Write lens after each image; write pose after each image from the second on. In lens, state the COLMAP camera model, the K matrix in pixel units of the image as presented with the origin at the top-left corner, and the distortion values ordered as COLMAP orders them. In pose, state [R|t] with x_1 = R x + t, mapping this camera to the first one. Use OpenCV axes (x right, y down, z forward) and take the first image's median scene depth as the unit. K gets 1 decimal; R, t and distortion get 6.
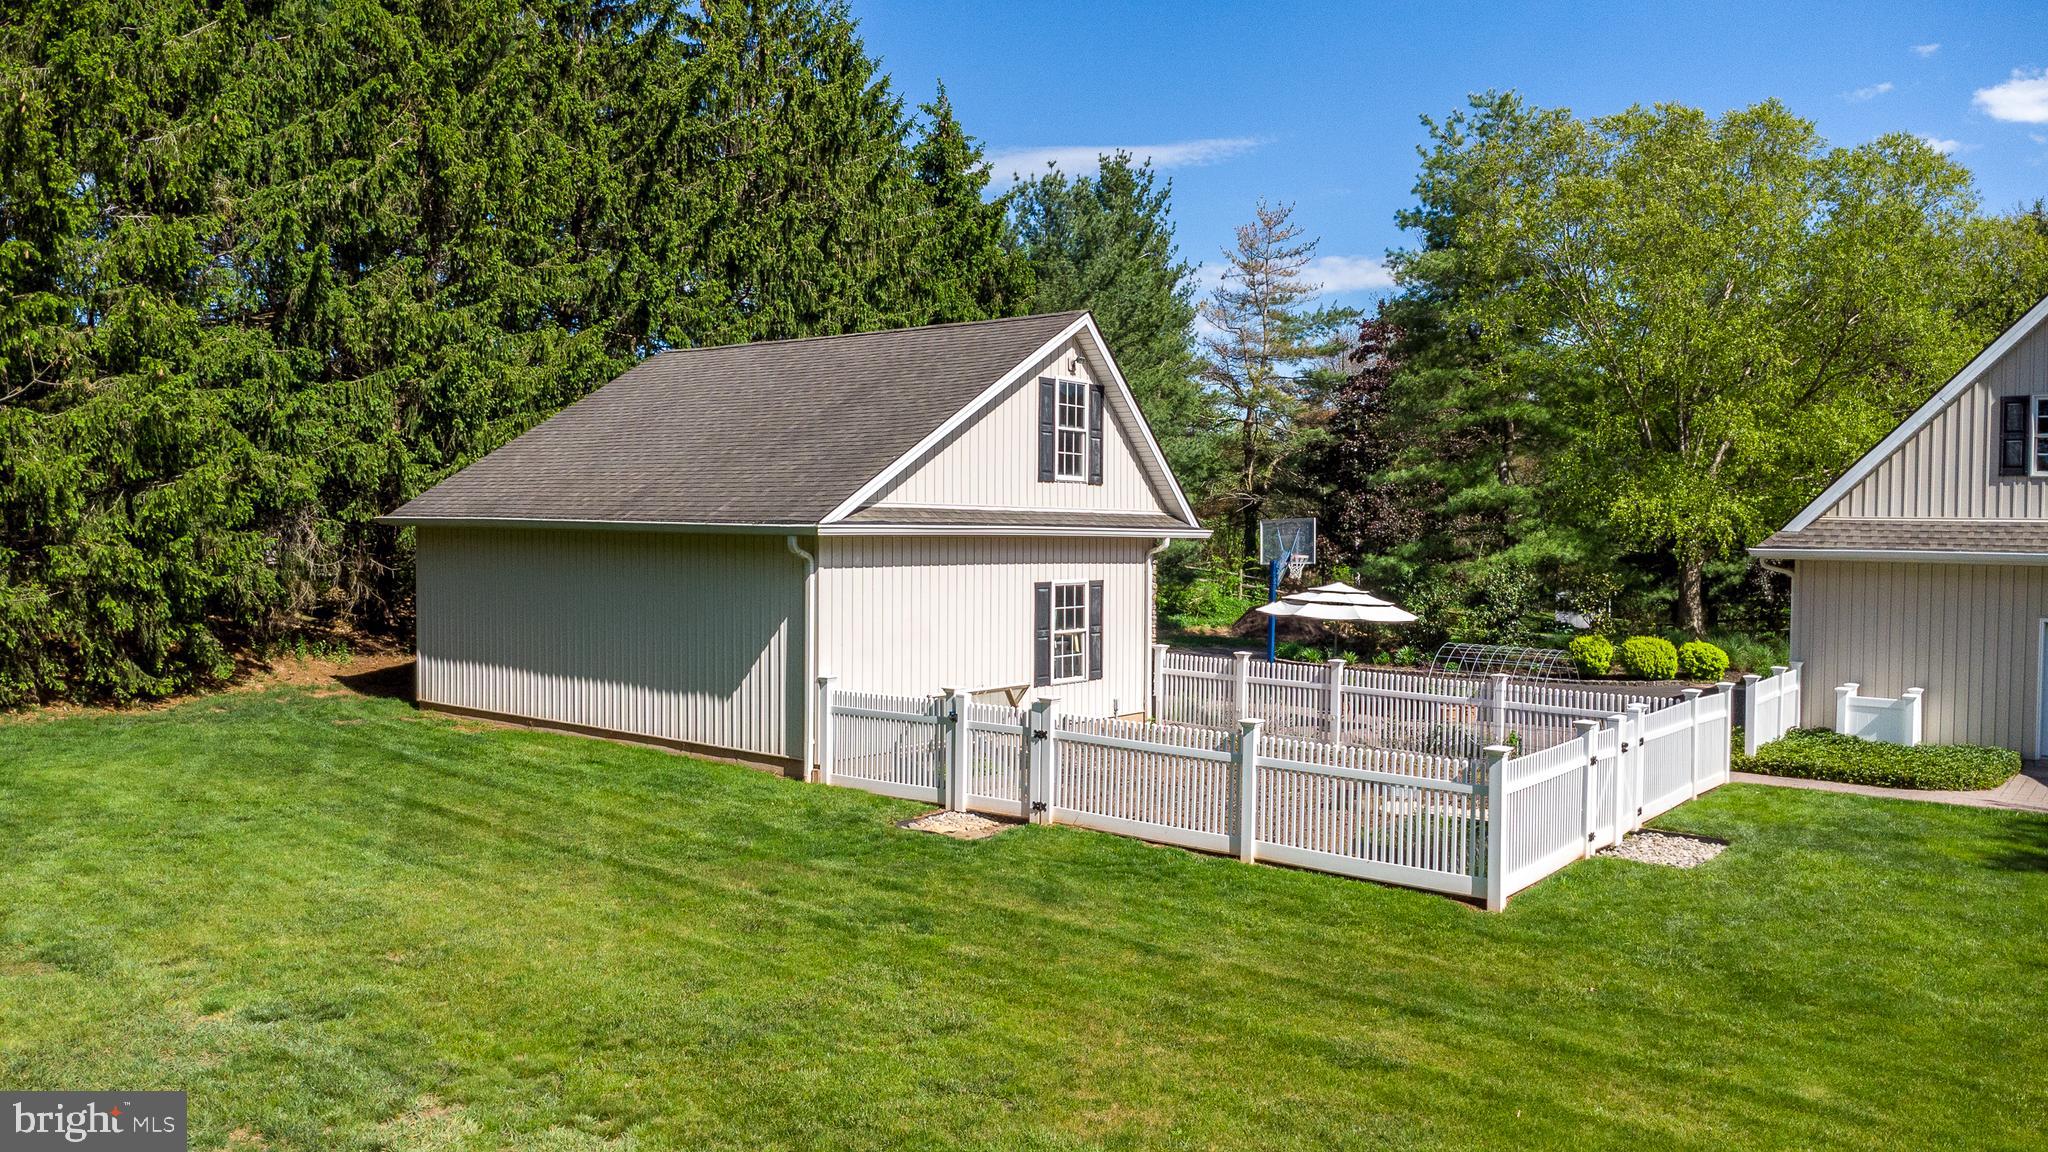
lens RADIAL K [[1482.5, 0, 1024.0], [0, 1482.5, 576.0], [0, 0, 1]] dist [0.049117, -0.069100]
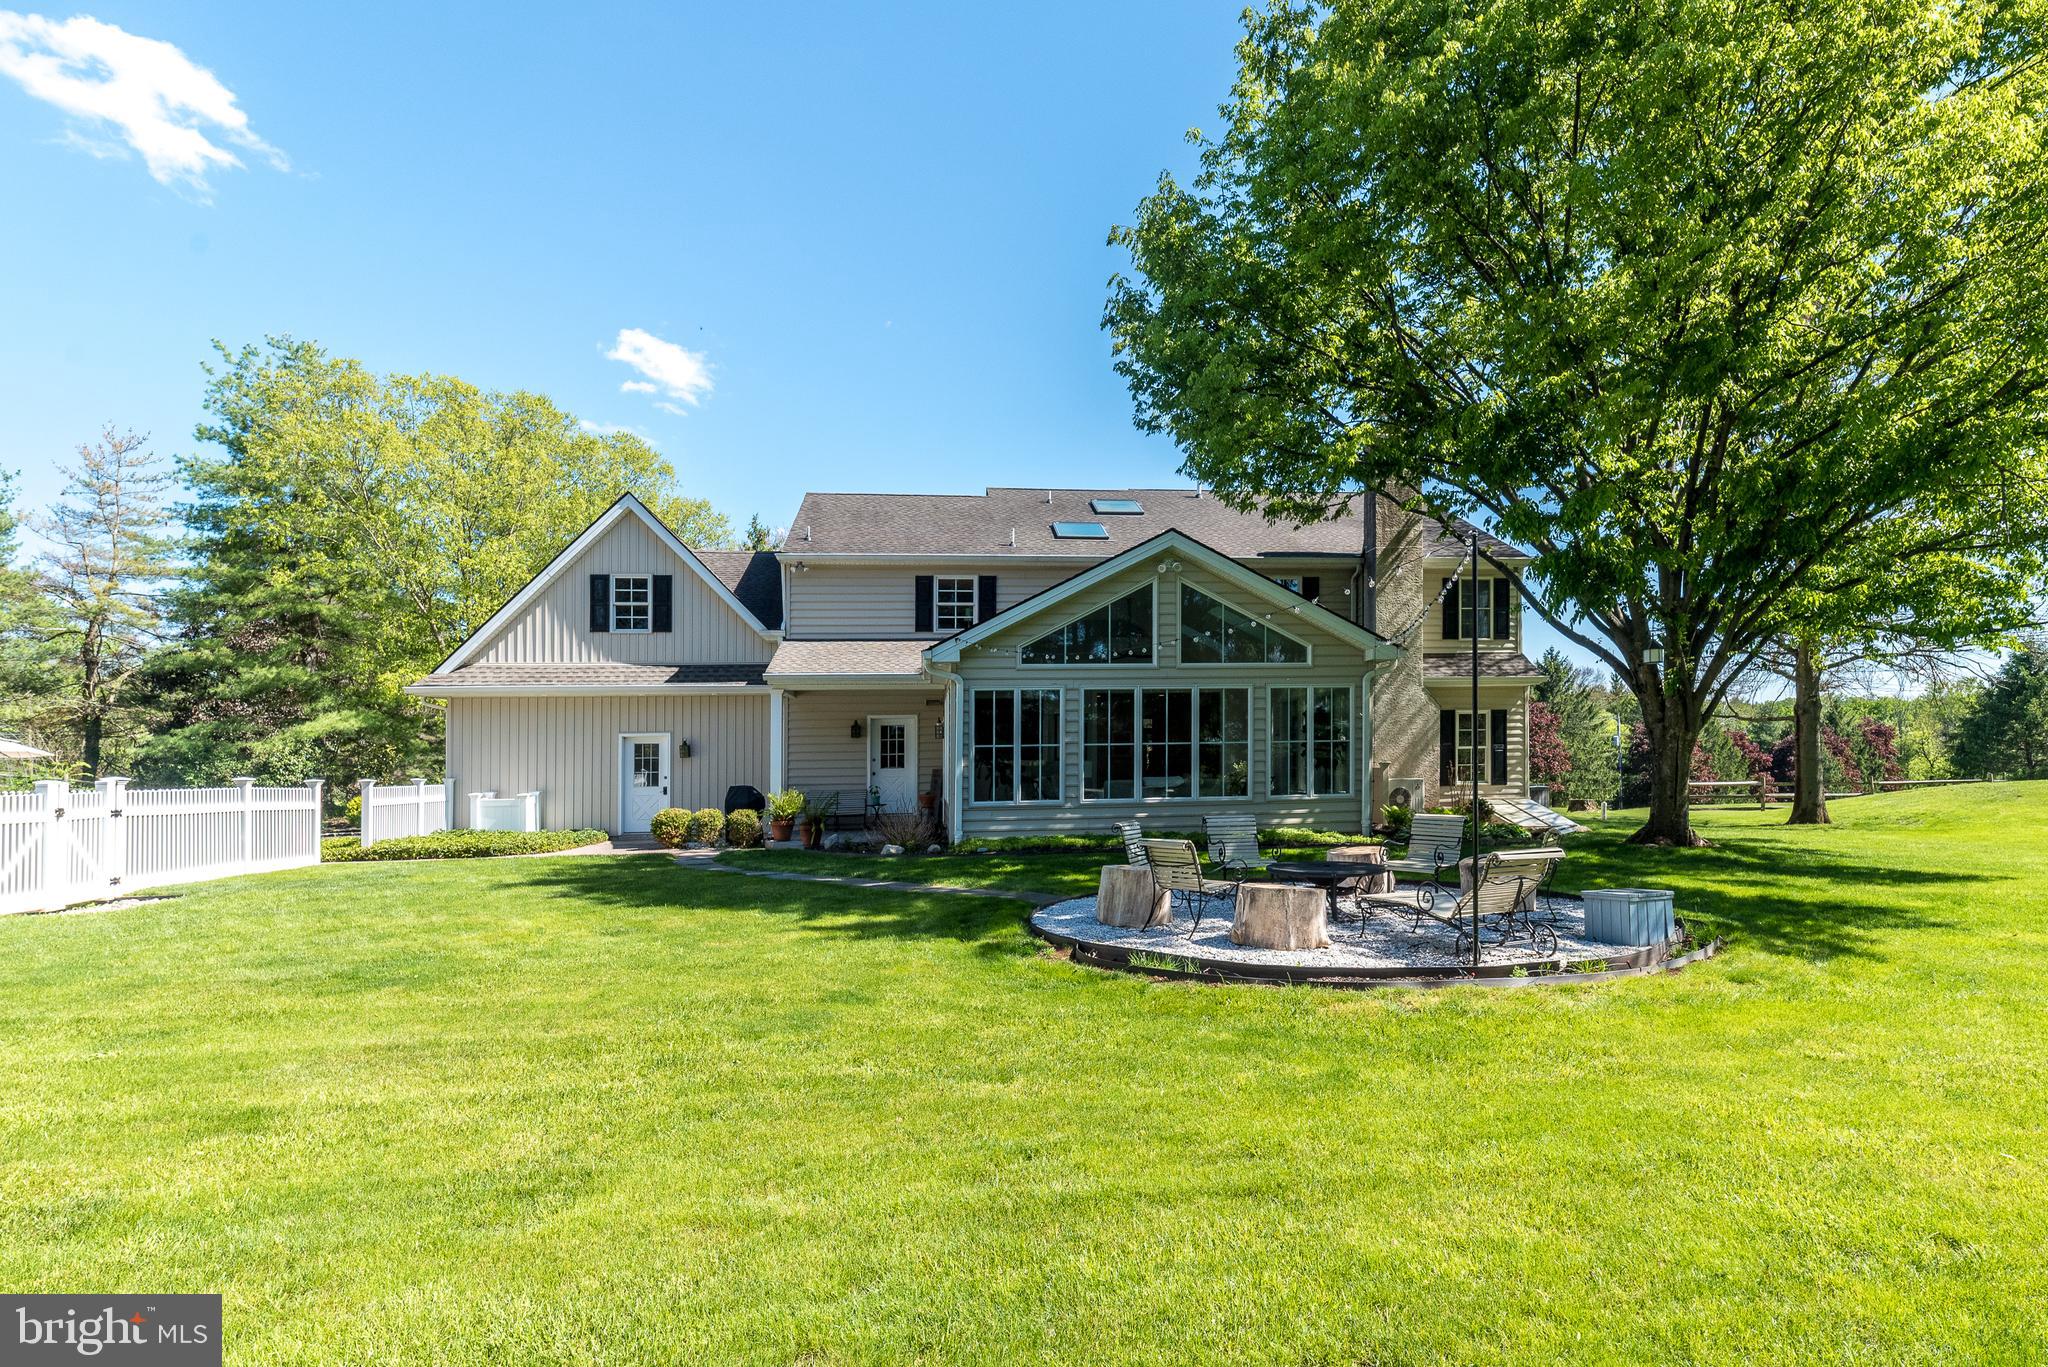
lens RADIAL K [[1061.2, 0, 1092.2], [0, 1061.2, 744.2], [0, 0, 1]] dist [0.013492, 0.000328]
pose [[0.688835, -0.009453, 0.724856, 0.282852], [0.050392, 0.998121, -0.034871, 0.101356], [-0.723164, 0.060547, 0.688017, 0.000233]]
